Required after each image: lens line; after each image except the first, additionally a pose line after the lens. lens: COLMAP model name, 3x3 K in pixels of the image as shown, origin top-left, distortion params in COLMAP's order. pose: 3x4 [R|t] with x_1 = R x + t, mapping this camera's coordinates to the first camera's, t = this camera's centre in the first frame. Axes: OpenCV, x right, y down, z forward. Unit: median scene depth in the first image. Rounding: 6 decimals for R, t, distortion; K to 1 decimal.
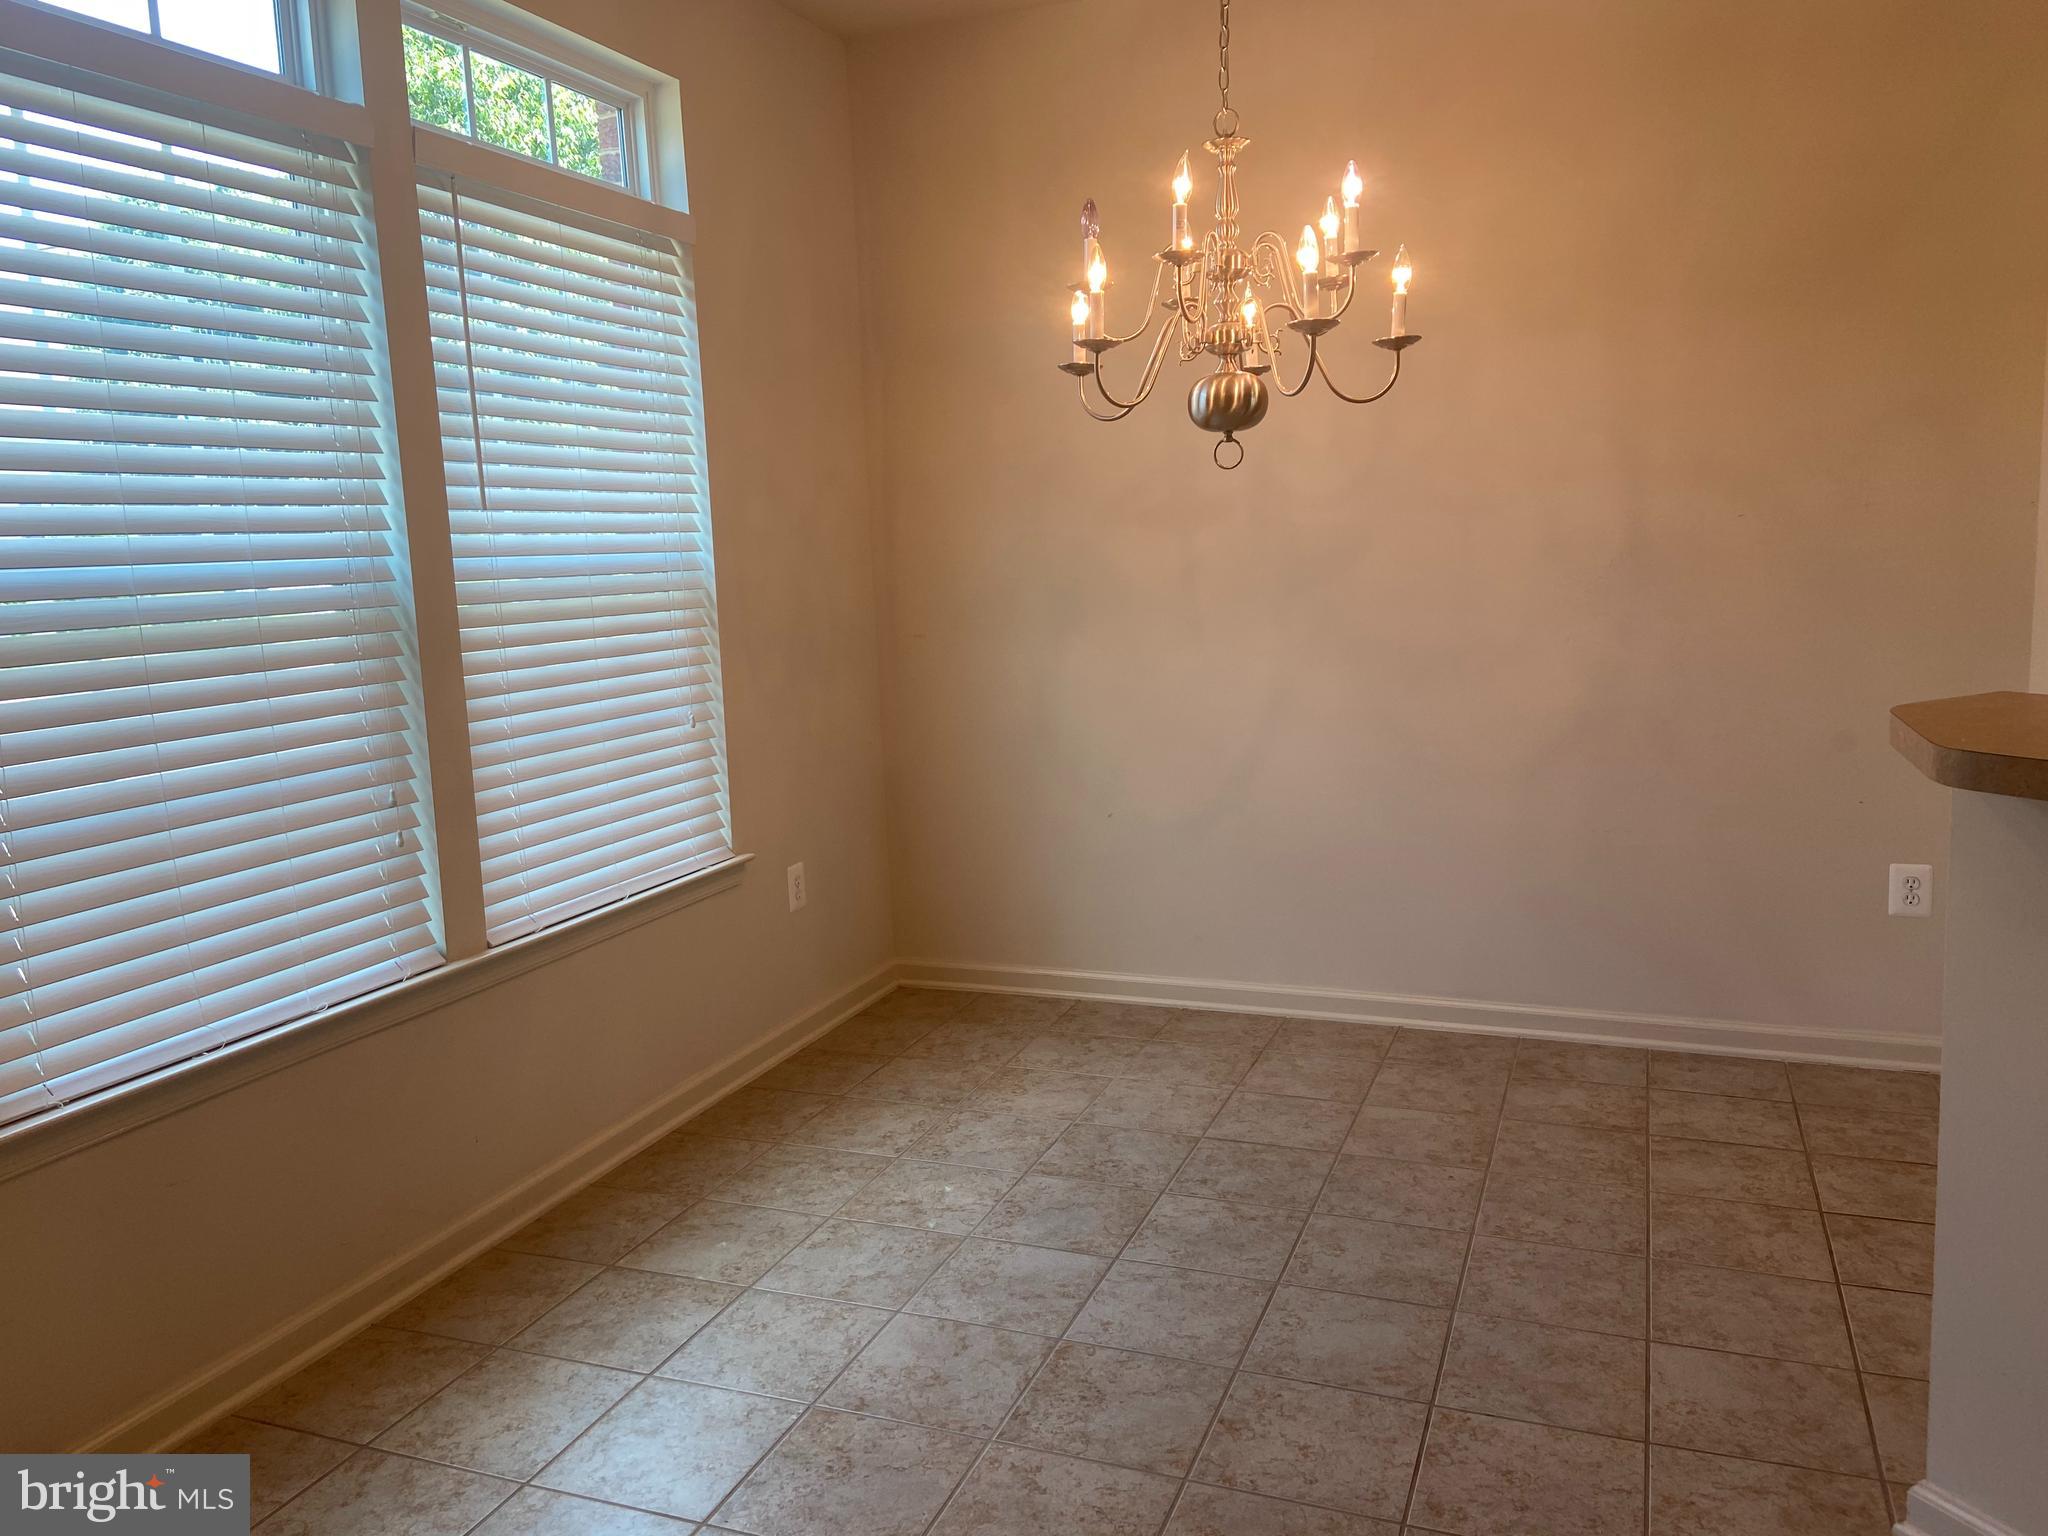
lens RADIAL K [[1560.9, 0, 991.5], [0, 1560.9, 733.6], [0, 0, 1]] dist [0.090138, -0.090567]
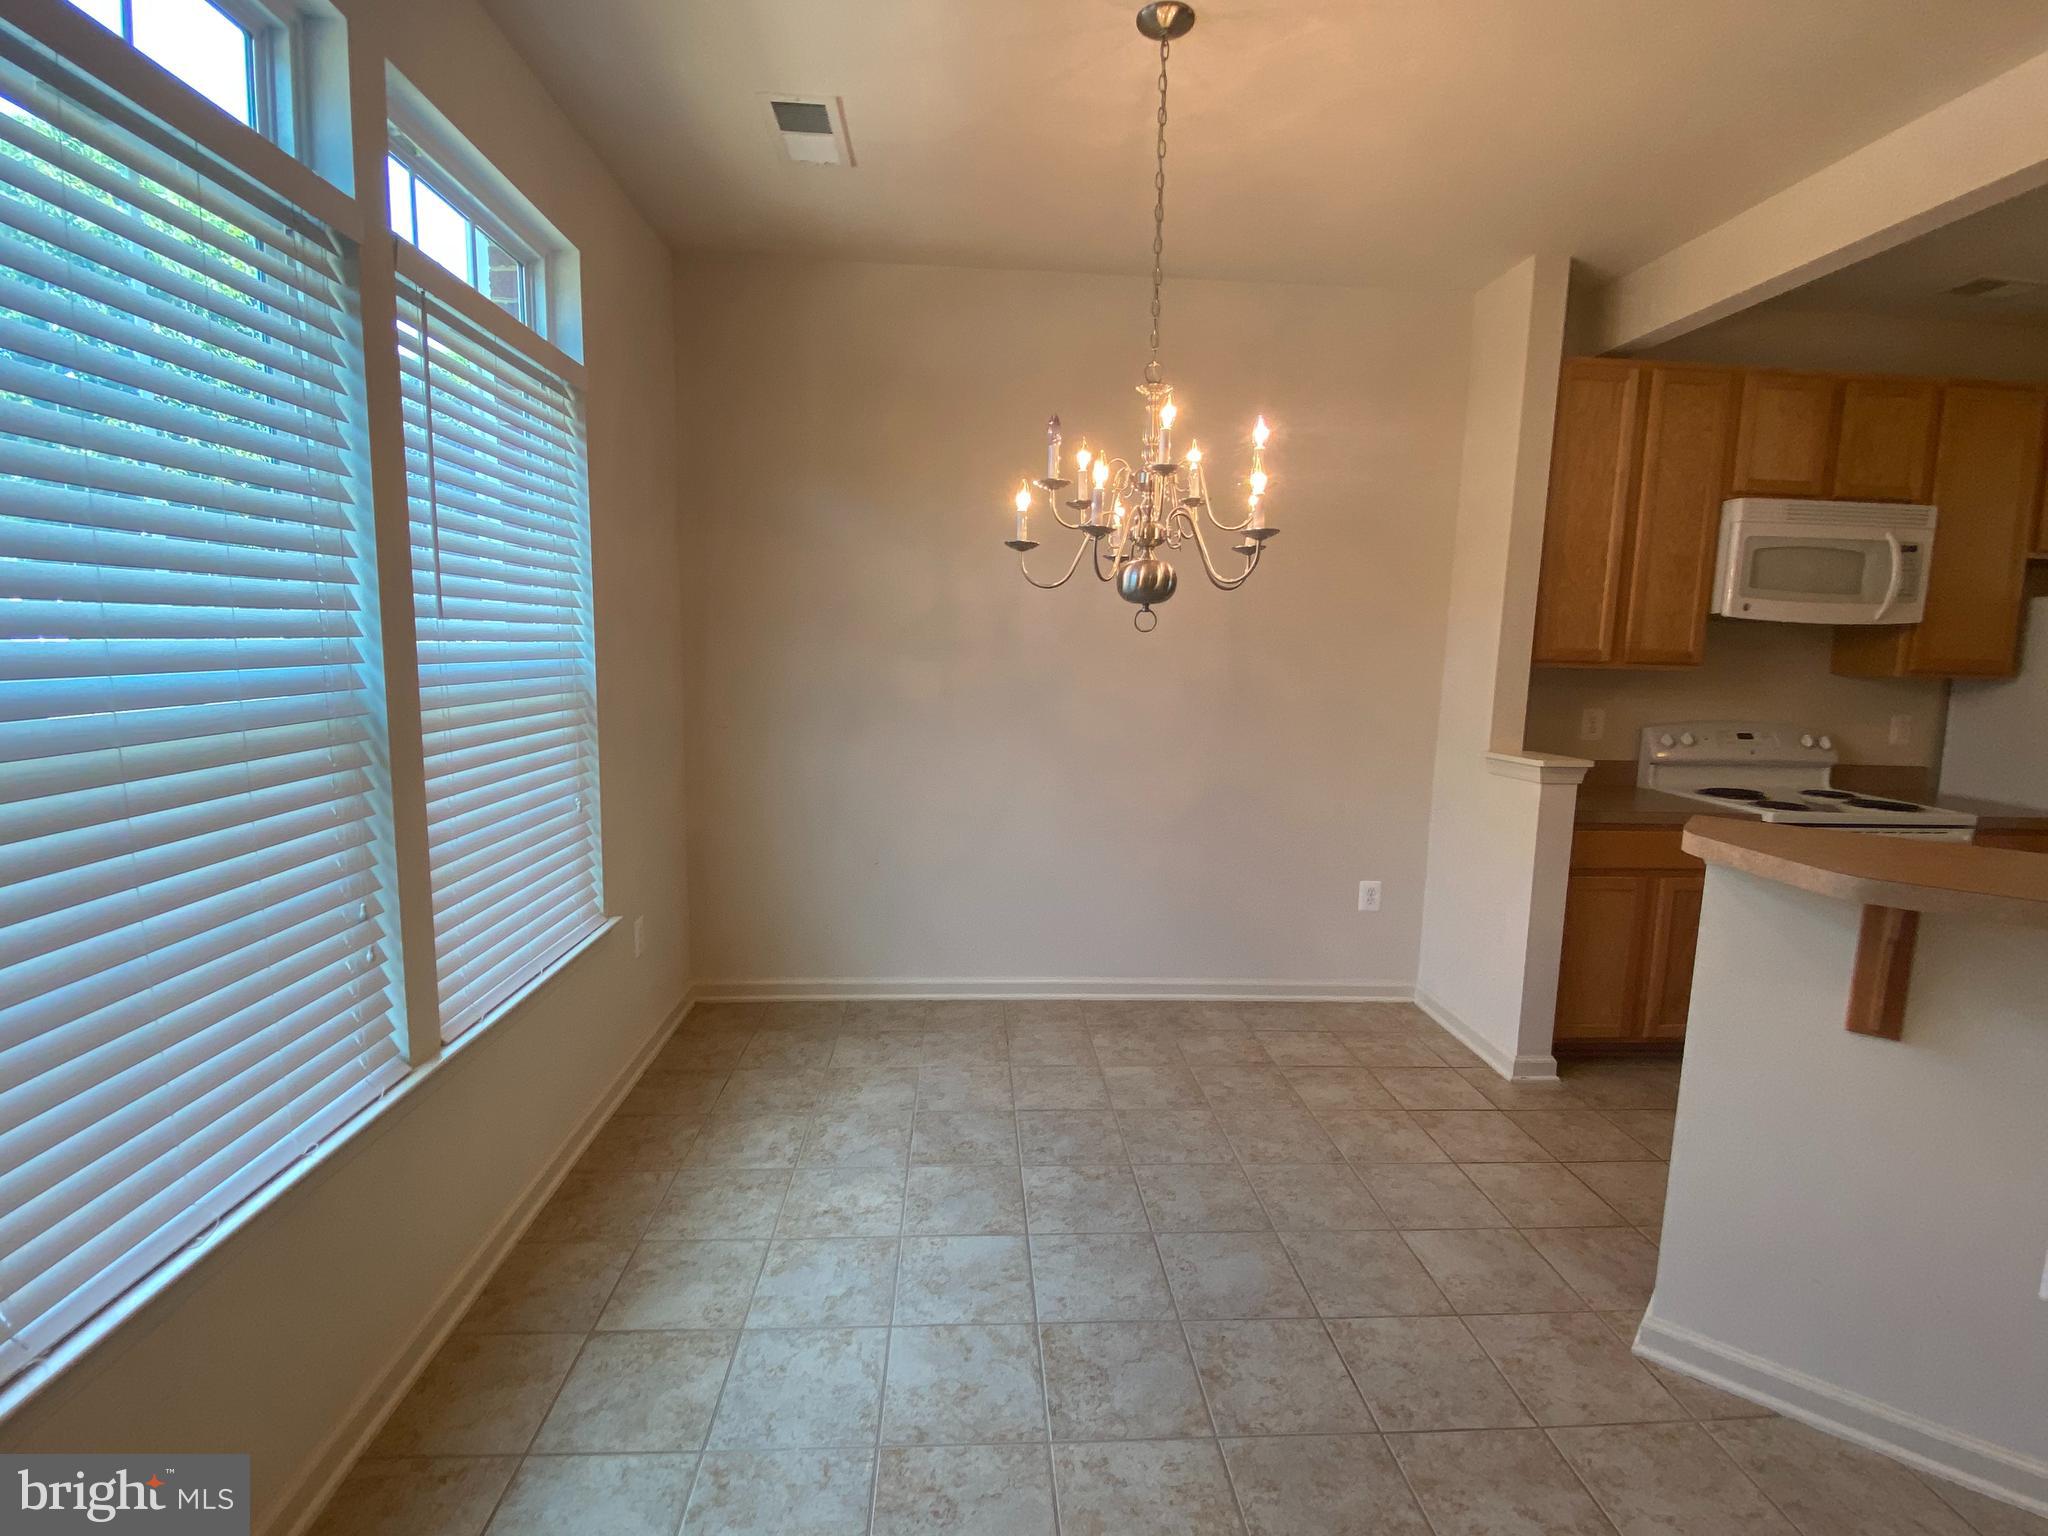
lens RADIAL K [[987.3, 0, 1034.0], [0, 987.3, 762.0], [0, 0, 1]] dist [0.011392, -0.010482]
pose [[0.897863, 0.005337, 0.440242, -0.267886], [-0.004260, 0.999985, -0.003434, -0.049780], [-0.440254, 0.001207, 0.897872, 0.261552]]
